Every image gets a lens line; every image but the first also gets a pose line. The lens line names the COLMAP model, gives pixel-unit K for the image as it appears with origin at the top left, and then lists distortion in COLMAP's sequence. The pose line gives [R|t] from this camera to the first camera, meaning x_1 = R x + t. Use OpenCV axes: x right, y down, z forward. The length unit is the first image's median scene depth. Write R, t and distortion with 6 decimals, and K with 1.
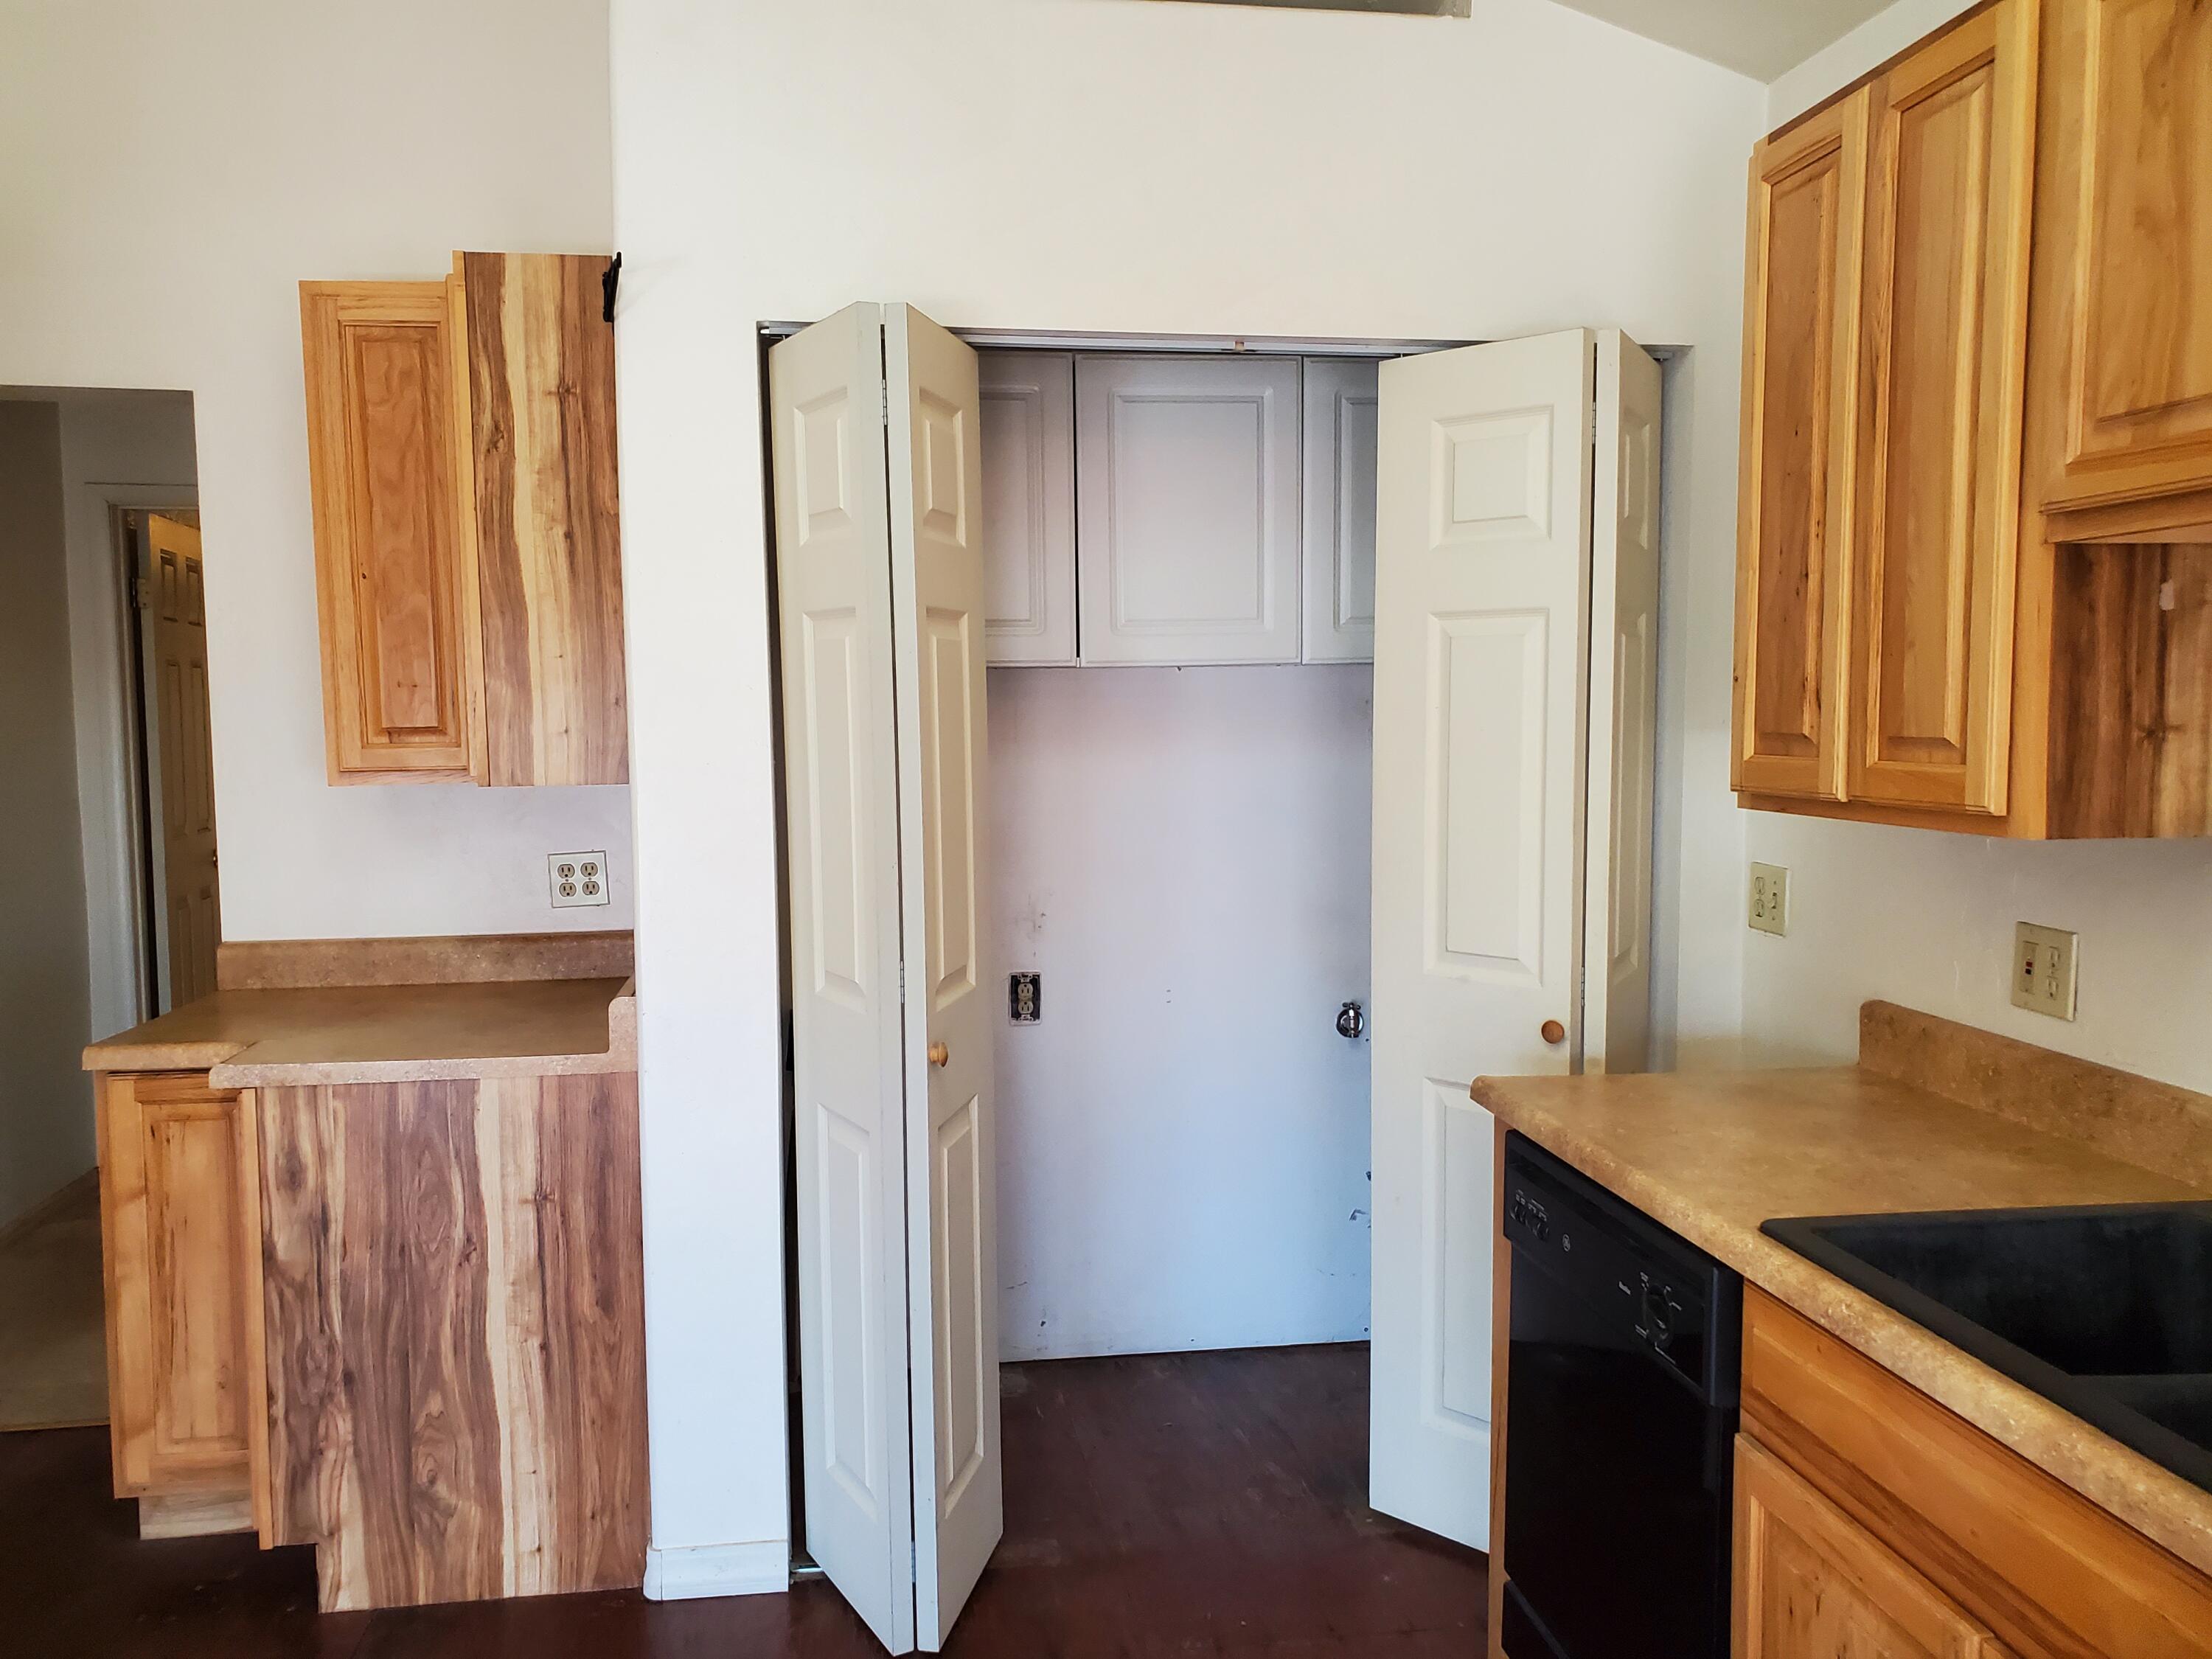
lens RADIAL K [[1735.8, 0, 1074.3], [0, 1735.8, 837.6], [0, 0, 1]] dist [0.028854, 0.004465]
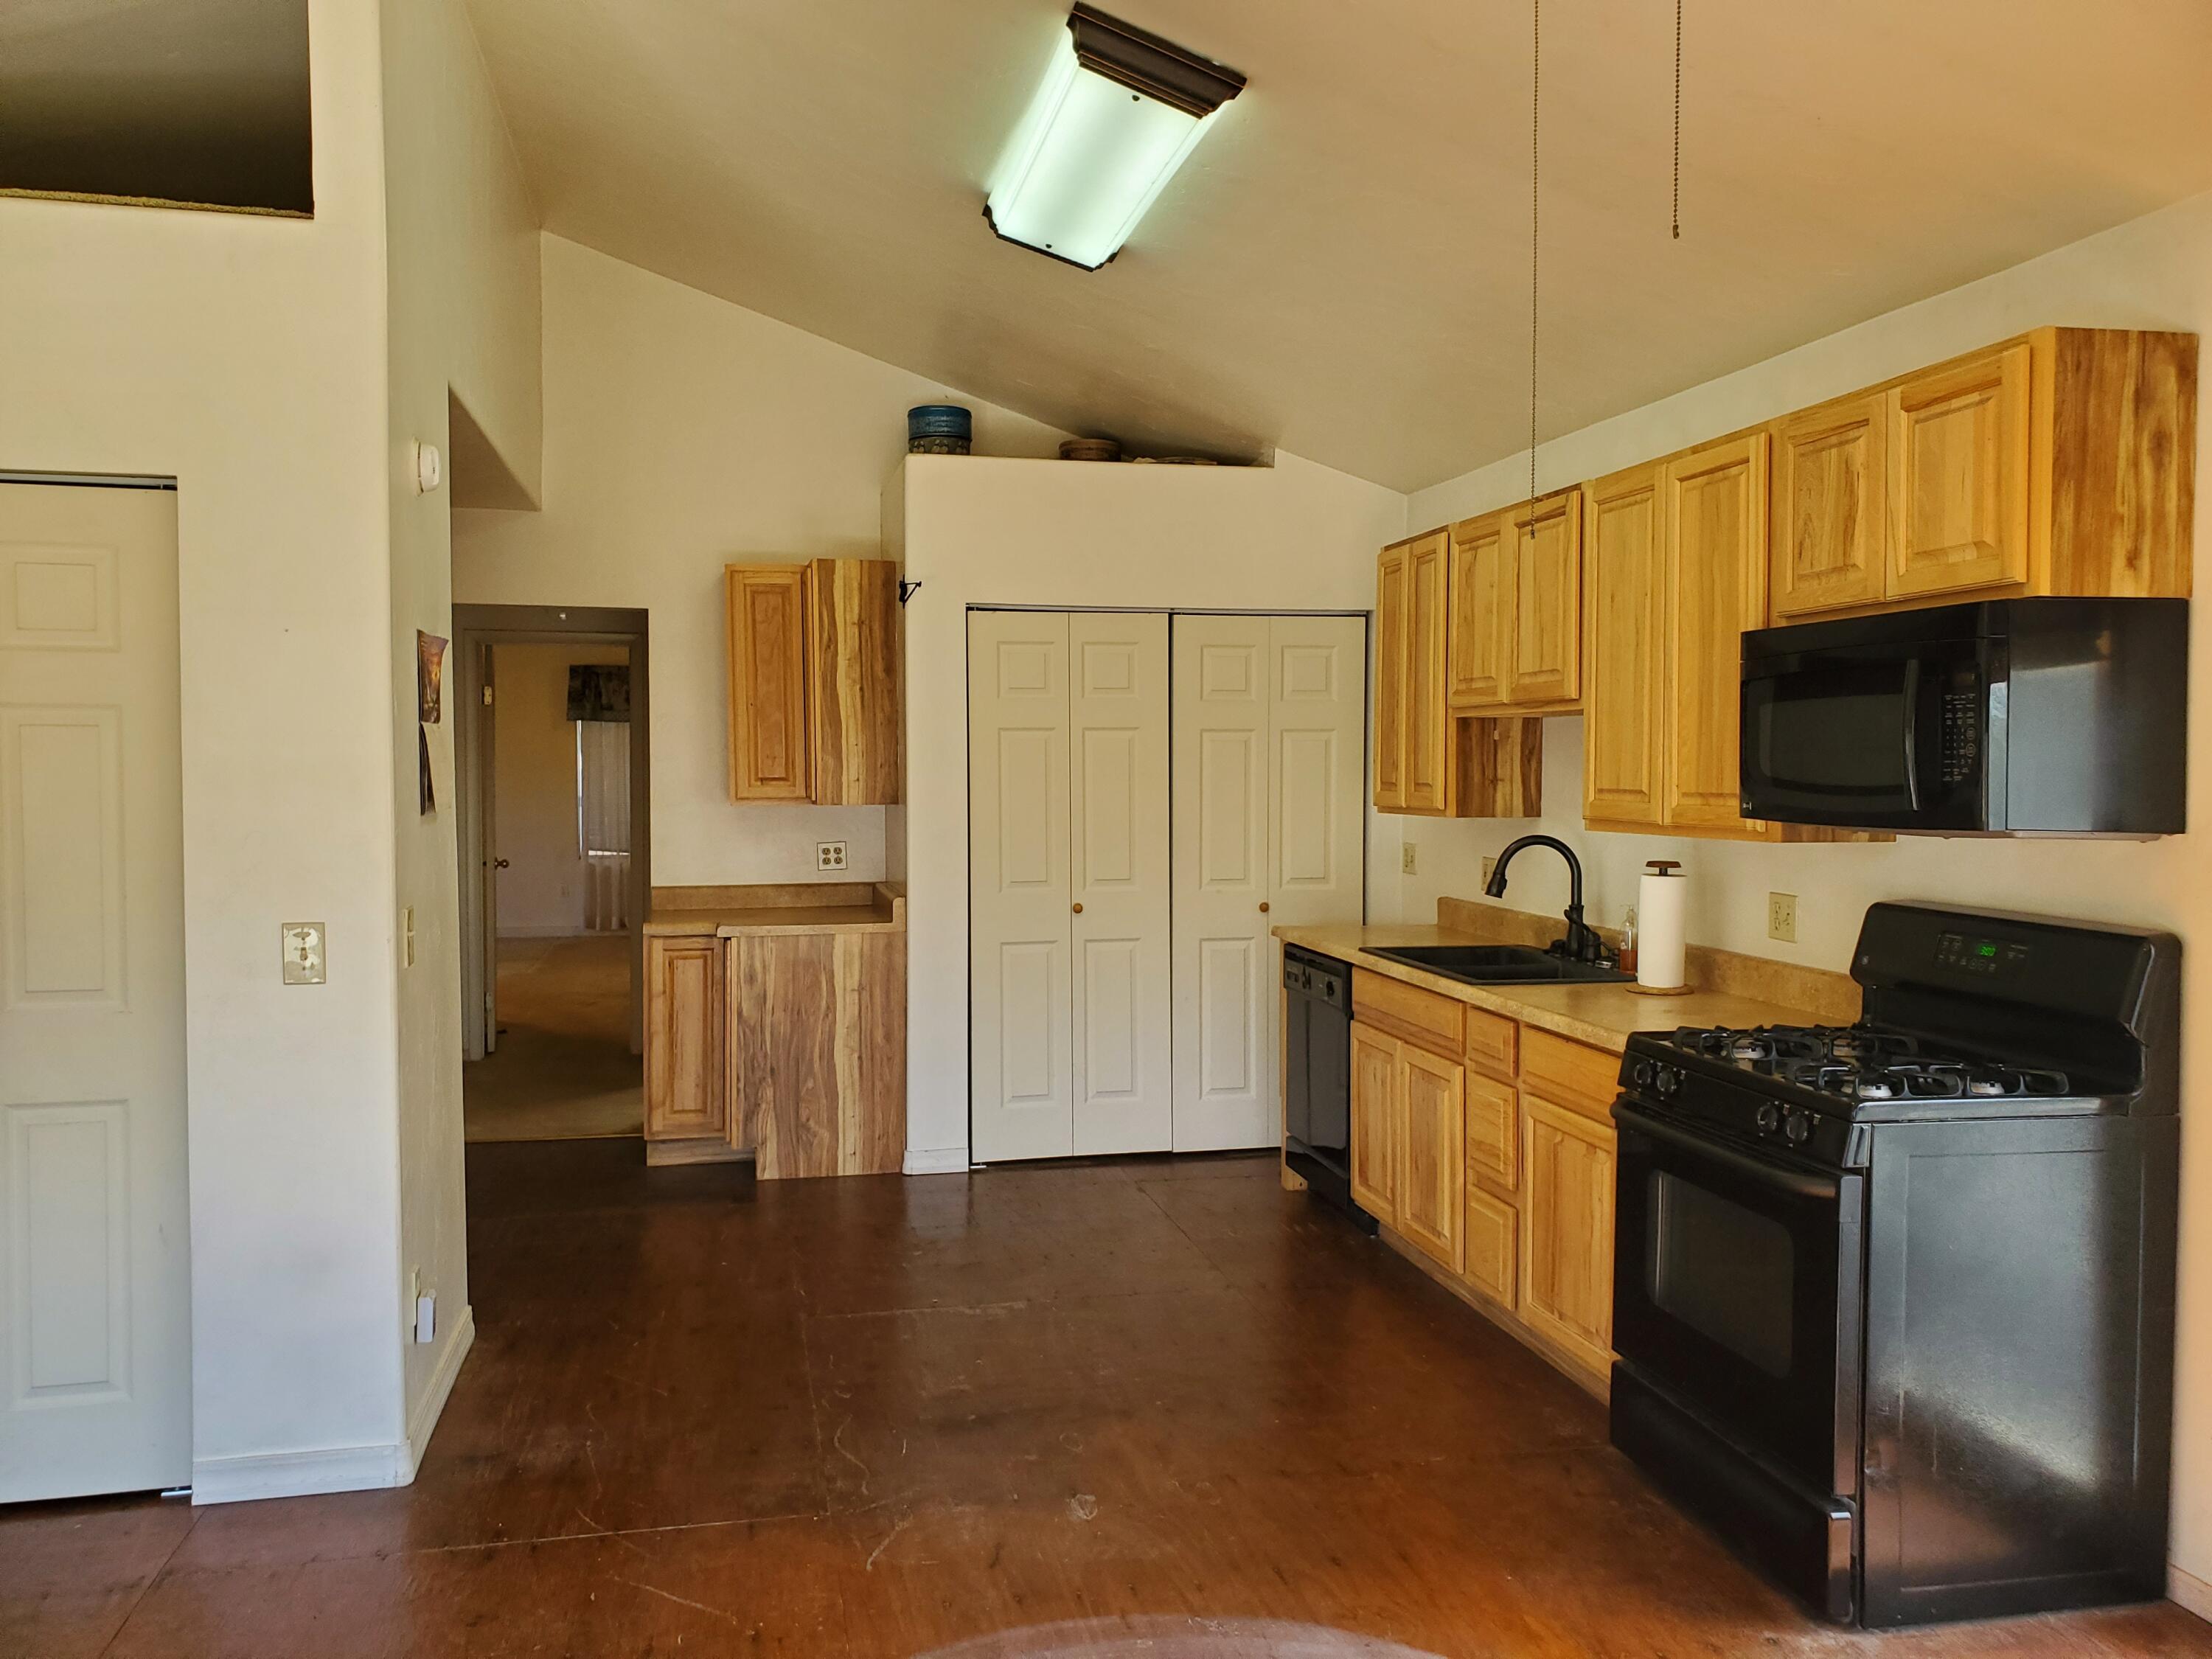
lens RADIAL K [[1735.8, 0, 1079.9], [0, 1735.8, 816.4], [0, 0, 1]] dist [0.028854, 0.004465]
pose [[0.998079, 0.005260, 0.061727, -0.160384], [-0.002298, 0.998846, -0.047969, 0.089979], [-0.061908, 0.047735, 0.996940, -1.192250]]
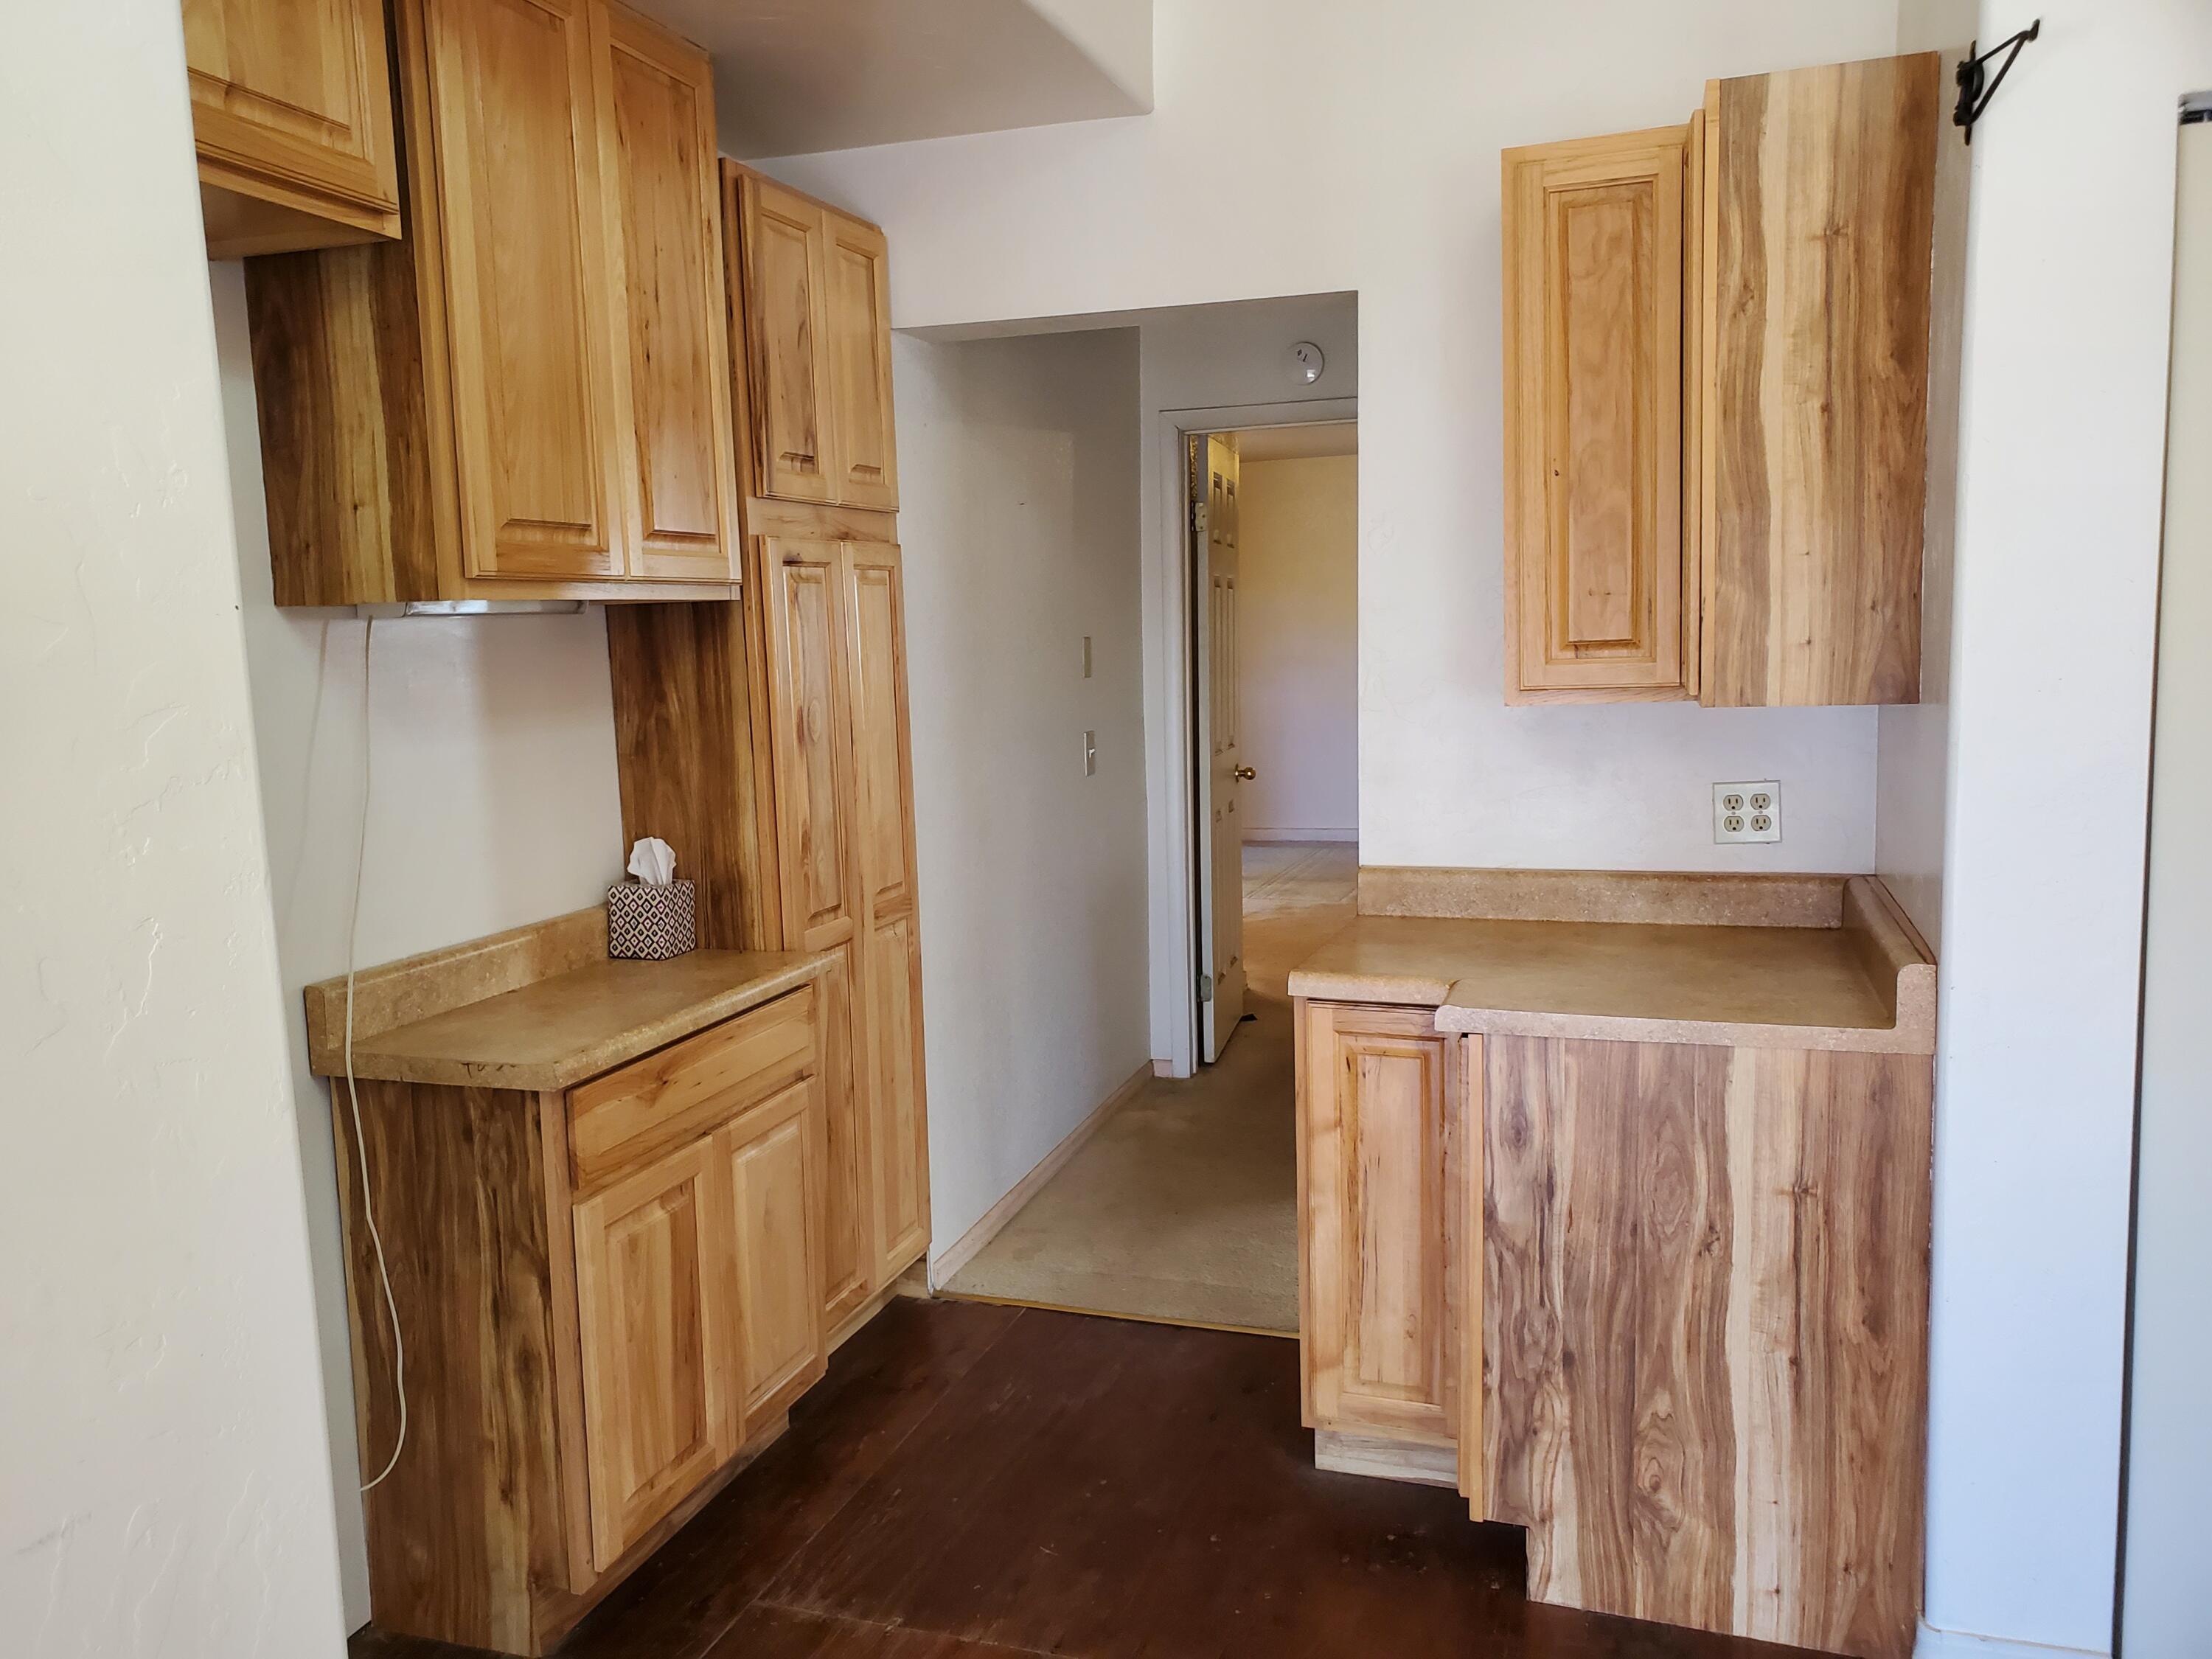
lens RADIAL K [[1735.8, 0, 1116.0], [0, 1735.8, 830.2], [0, 0, 1]] dist [0.028854, 0.004465]
pose [[0.899531, 0.037203, -0.435271, -0.235101], [-0.017907, 0.998670, 0.048351, -0.004812], [0.436491, -0.035698, 0.899000, 0.089771]]
